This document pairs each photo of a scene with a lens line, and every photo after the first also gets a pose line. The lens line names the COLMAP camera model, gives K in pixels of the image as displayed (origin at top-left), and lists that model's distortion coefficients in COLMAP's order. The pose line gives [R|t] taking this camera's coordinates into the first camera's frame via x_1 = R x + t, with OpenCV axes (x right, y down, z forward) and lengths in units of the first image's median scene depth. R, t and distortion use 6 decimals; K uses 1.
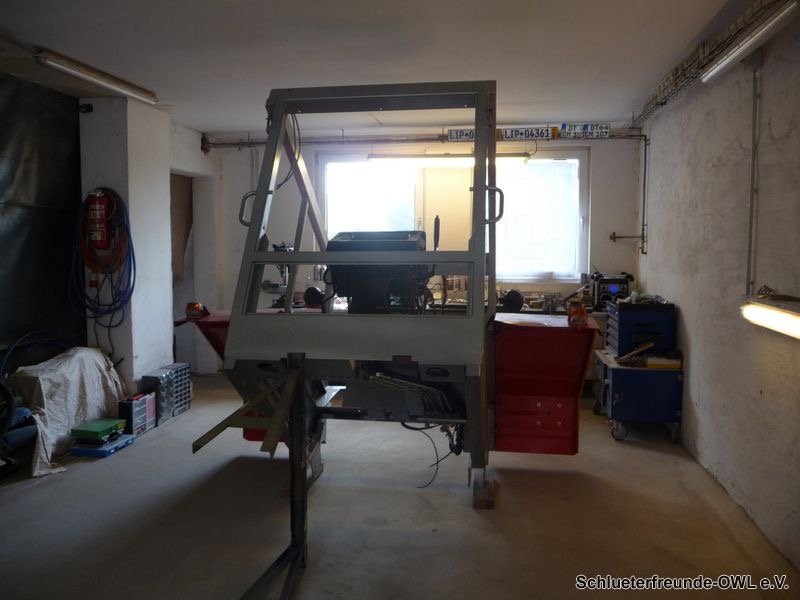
lens RADIAL K [[657.7, 0, 400.4], [0, 657.7, 298.1], [0, 0, 1]] dist [-0.045547, 0.043423]
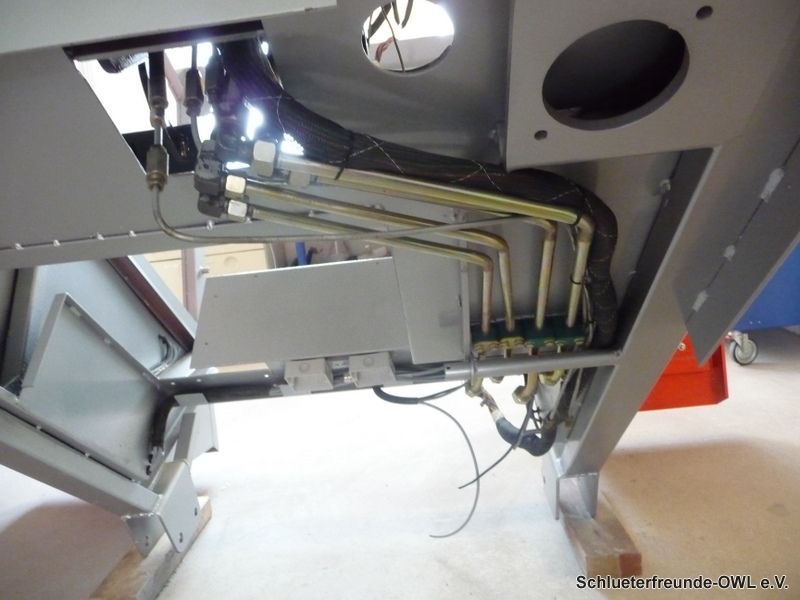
lens RADIAL K [[657.7, 0, 400.3], [0, 657.7, 300.3], [0, 0, 1]] dist [-0.045547, 0.043423]
pose [[0.987777, -0.125402, 0.092580, -0.012267], [0.118844, 0.990207, 0.073258, 0.099679], [-0.100860, -0.061360, 0.993007, 0.556117]]
